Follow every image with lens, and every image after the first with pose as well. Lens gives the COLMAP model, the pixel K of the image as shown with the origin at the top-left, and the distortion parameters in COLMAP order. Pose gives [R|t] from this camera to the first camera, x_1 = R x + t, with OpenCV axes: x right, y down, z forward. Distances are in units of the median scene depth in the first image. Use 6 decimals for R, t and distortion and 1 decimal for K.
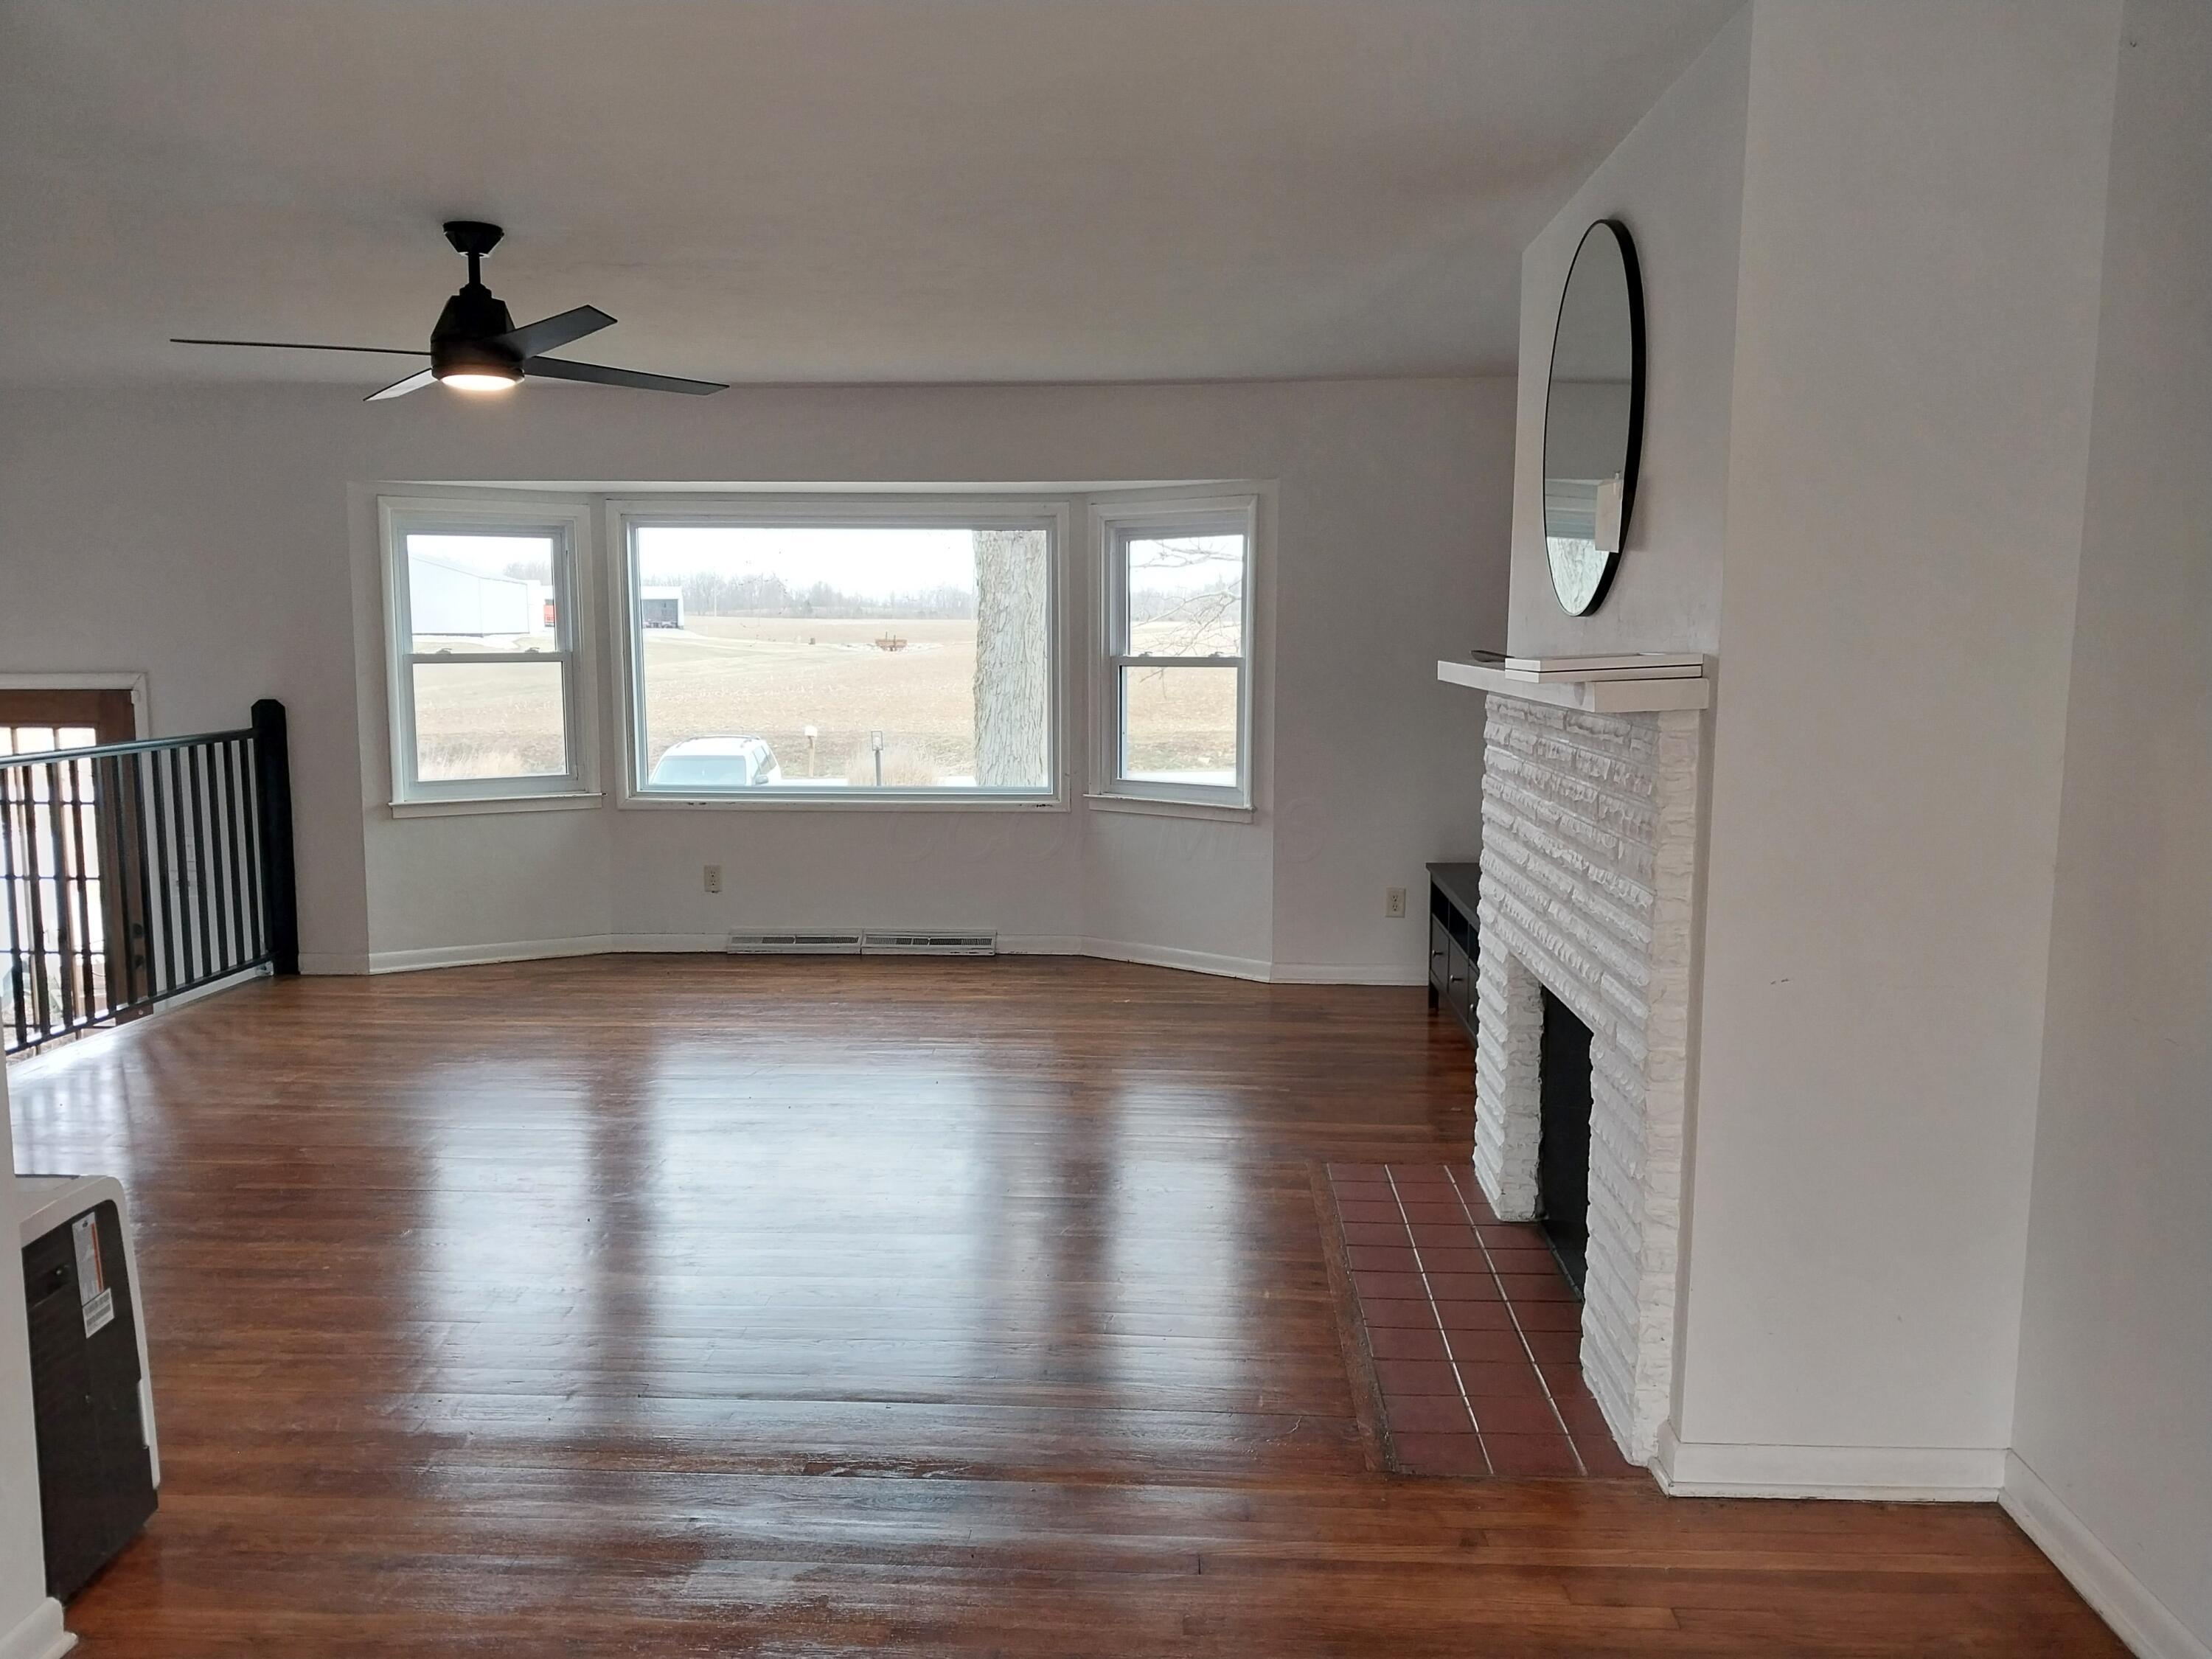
lens RADIAL K [[1664.4, 0, 1151.1], [0, 1664.4, 856.9], [0, 0, 1]] dist [0.102730, -0.202665]
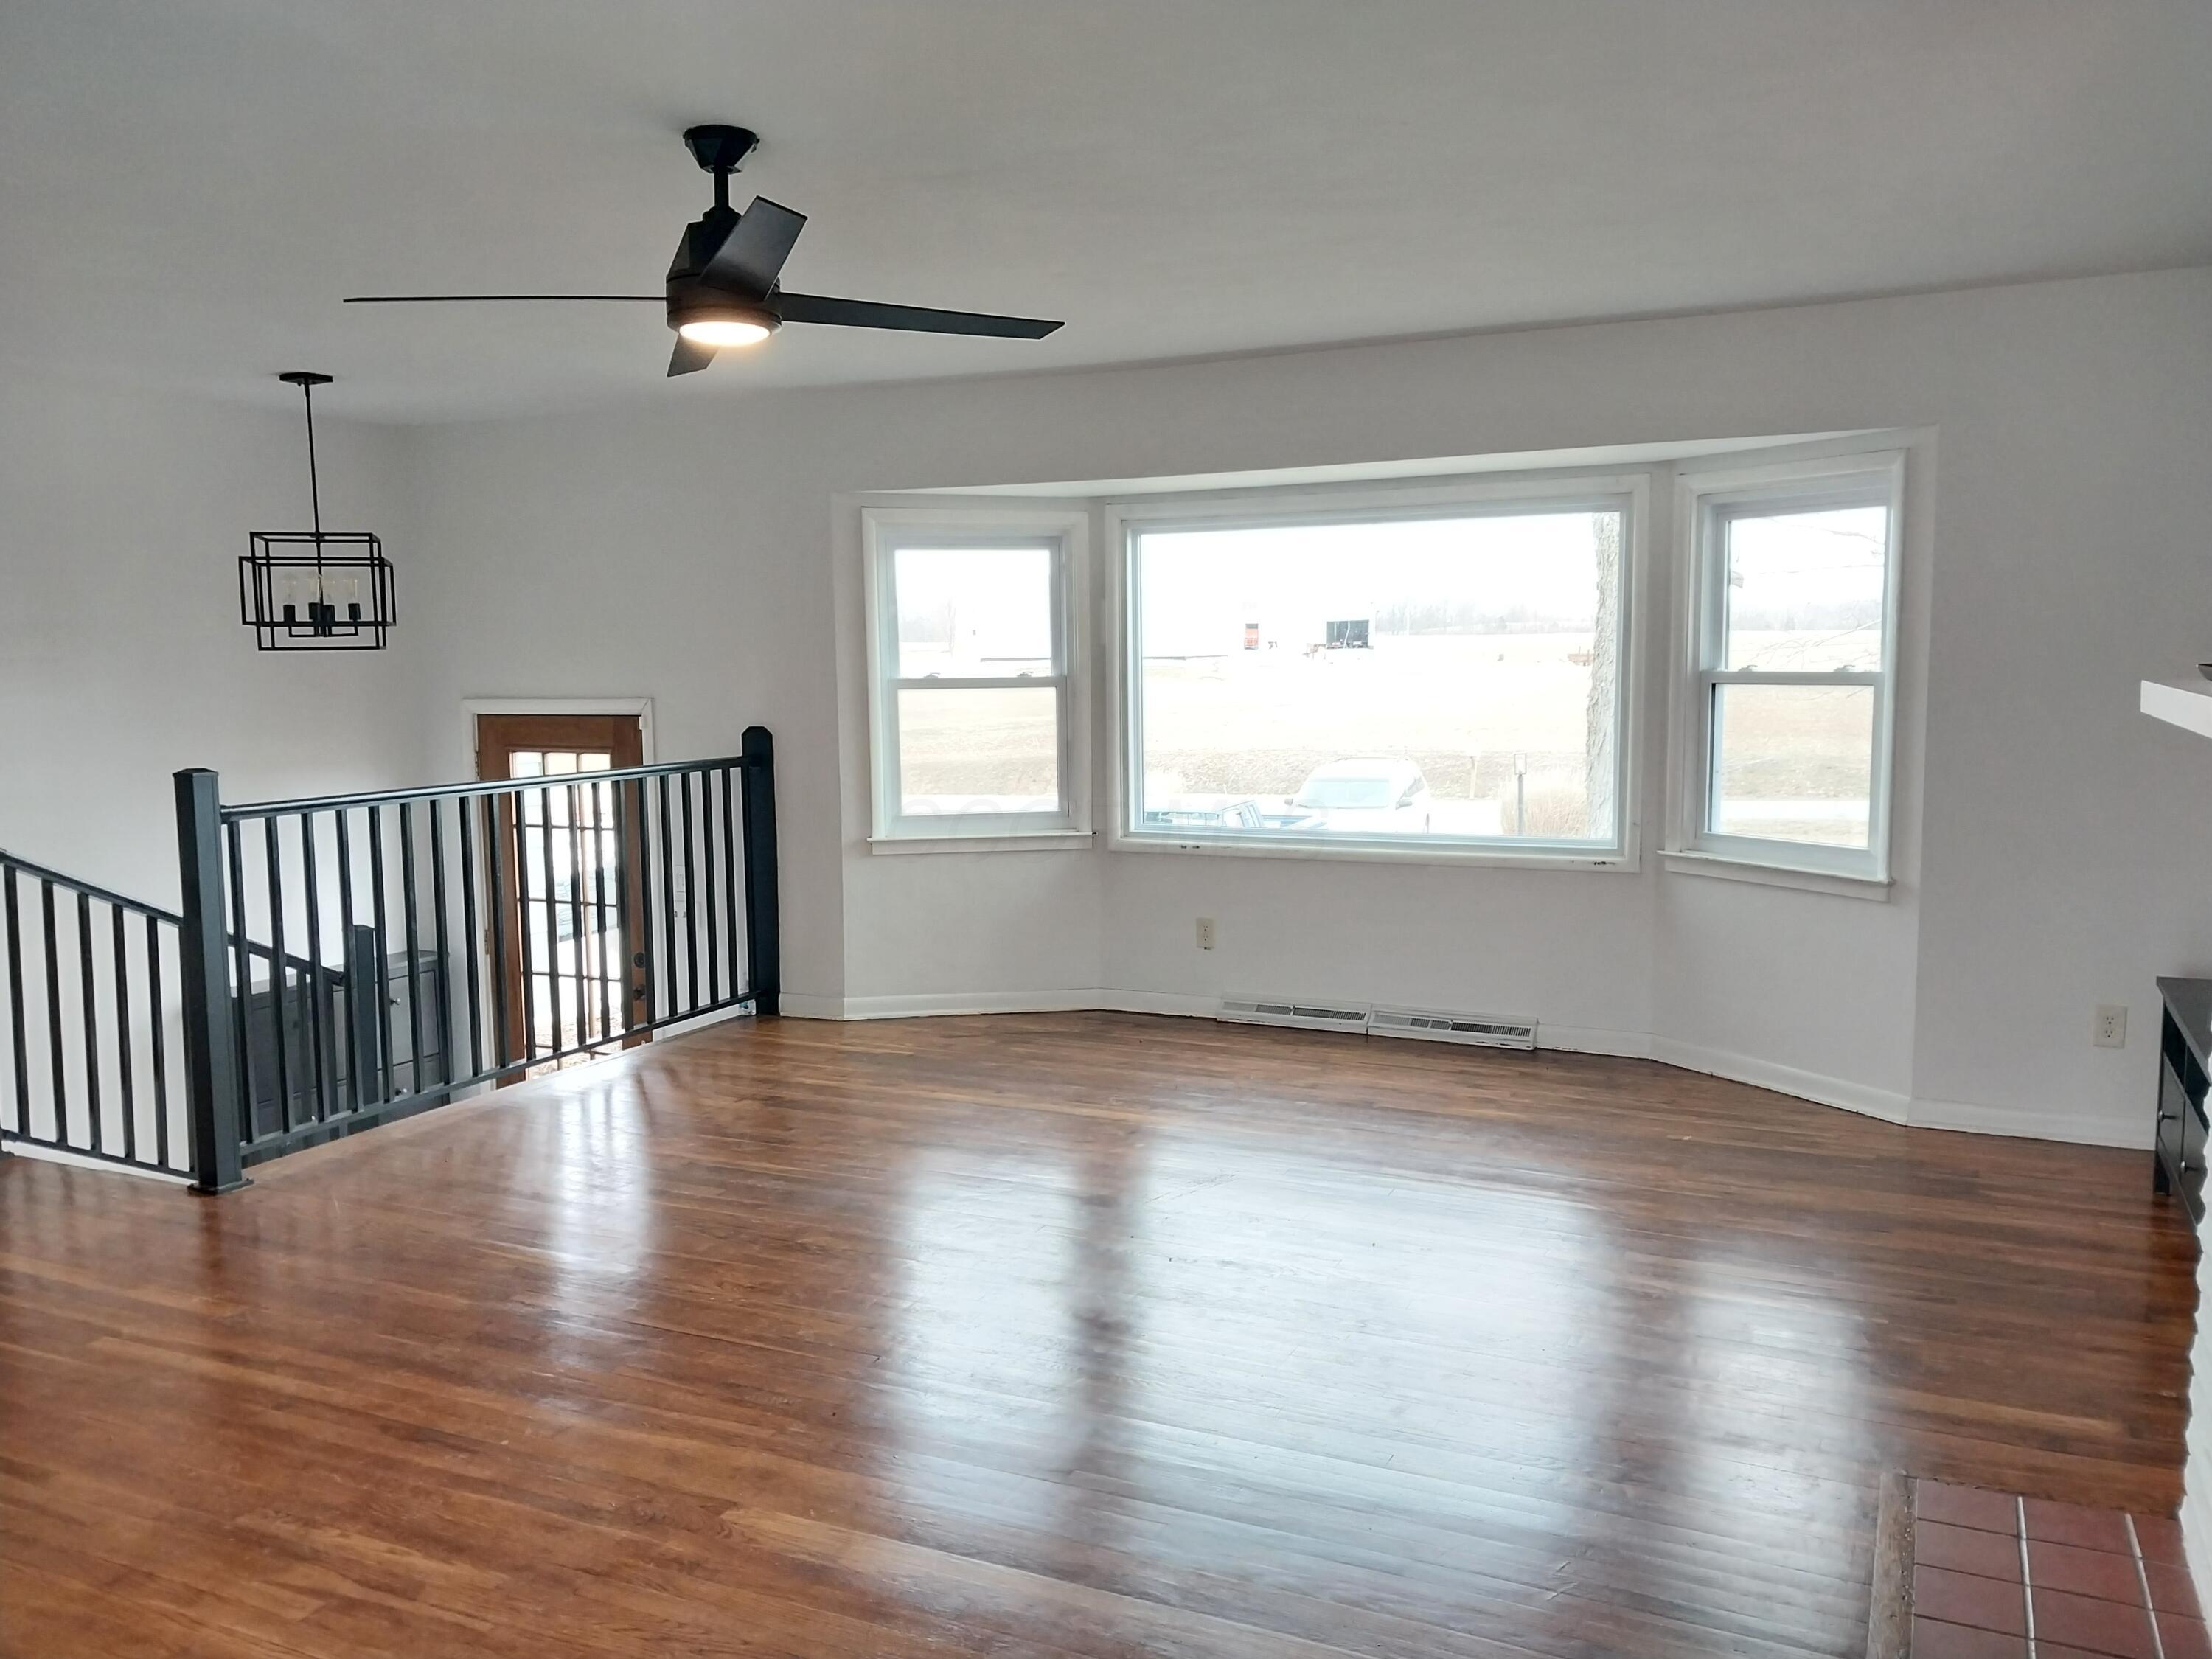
lens RADIAL K [[1664.4, 0, 1151.1], [0, 1664.4, 856.9], [0, 0, 1]] dist [0.102730, -0.202665]
pose [[0.918012, 0.037098, -0.394815, 0.056199], [-0.041030, 0.999157, -0.001517, -0.026301], [0.394425, 0.017592, 0.918760, 0.209431]]
